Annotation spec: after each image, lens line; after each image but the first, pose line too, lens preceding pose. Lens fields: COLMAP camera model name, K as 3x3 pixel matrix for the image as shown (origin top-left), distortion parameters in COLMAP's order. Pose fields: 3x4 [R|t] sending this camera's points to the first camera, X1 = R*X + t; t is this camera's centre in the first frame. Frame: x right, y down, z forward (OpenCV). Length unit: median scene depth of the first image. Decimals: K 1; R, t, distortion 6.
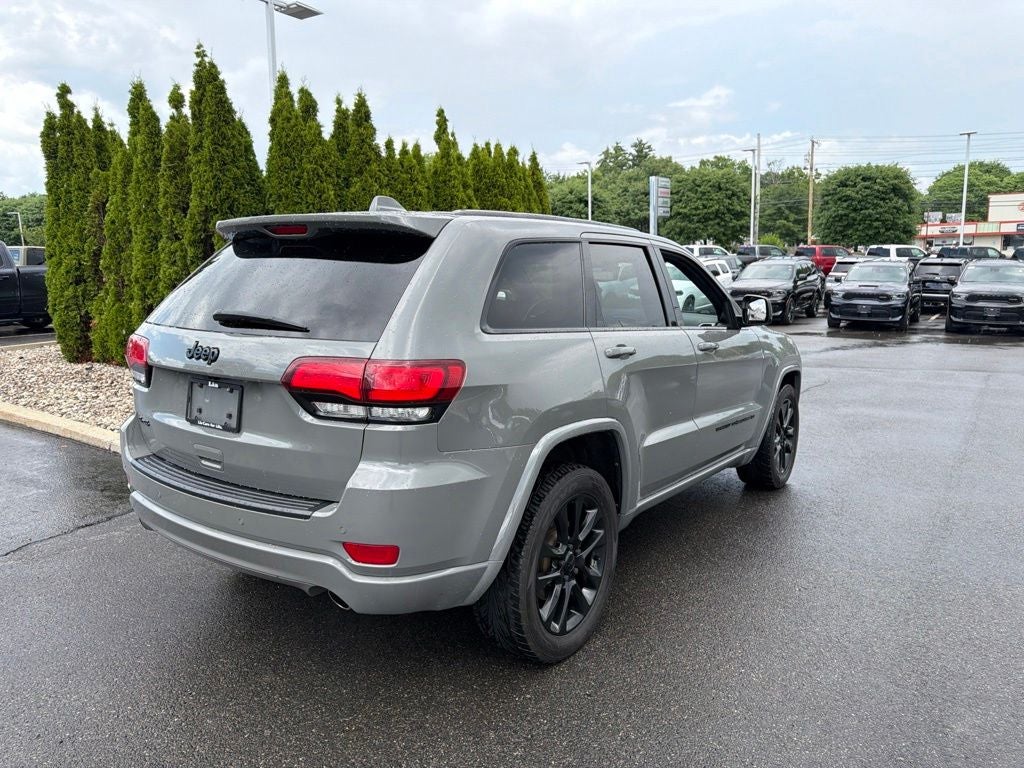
lens RADIAL K [[736.4, 0, 512.3], [0, 736.4, 397.0], [0, 0, 1]] dist [0.041260, -0.061391]
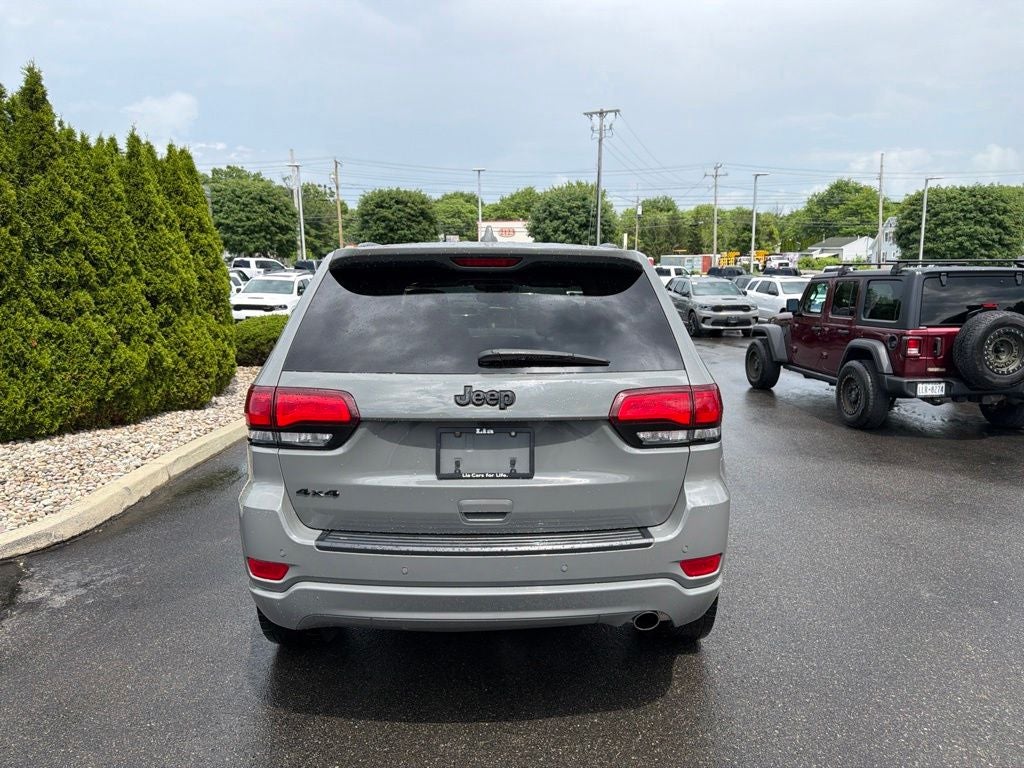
lens RADIAL K [[736.4, 0, 512.3], [0, 736.4, 397.0], [0, 0, 1]] dist [0.041260, -0.061391]
pose [[0.798295, -0.093294, 0.594998, -0.160832], [0.102590, 0.994555, 0.018302, -0.012607], [-0.593465, 0.046431, 0.803519, 0.043805]]
